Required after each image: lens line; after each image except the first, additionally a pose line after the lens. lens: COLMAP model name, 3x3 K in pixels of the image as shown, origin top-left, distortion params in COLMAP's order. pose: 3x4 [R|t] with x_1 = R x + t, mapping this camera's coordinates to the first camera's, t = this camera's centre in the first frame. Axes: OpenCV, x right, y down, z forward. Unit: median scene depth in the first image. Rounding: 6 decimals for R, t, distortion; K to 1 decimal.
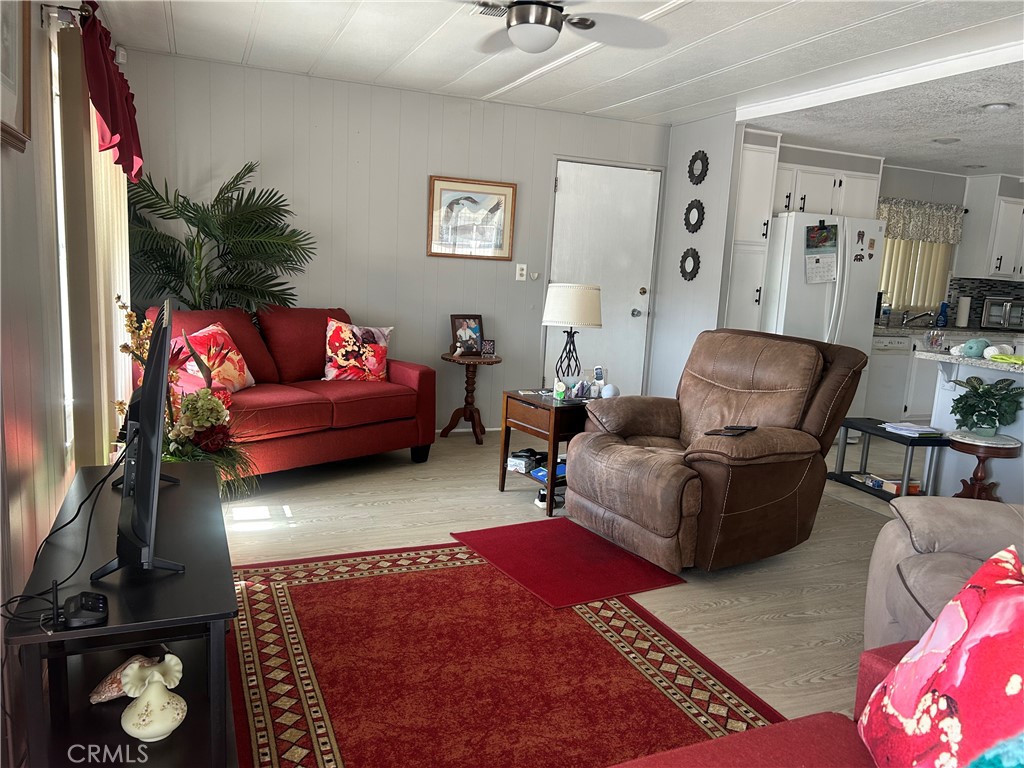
lens RADIAL K [[789.6, 0, 517.4], [0, 789.6, 387.6], [0, 0, 1]] dist [0.099197, -0.111992]
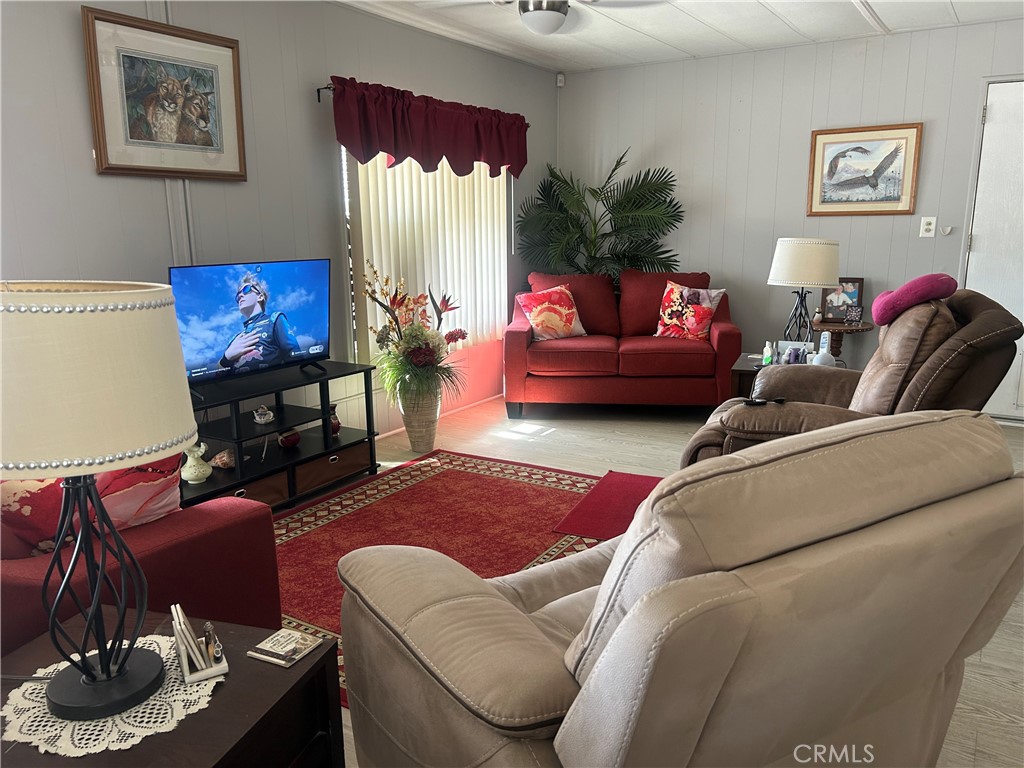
lens RADIAL K [[789.6, 0, 517.4], [0, 789.6, 387.6], [0, 0, 1]] dist [0.099197, -0.111992]
pose [[0.578380, 0.108128, -0.808570, 0.564459], [-0.086897, 0.993703, 0.070727, 0.000905], [0.811126, 0.029355, 0.584134, 0.186115]]
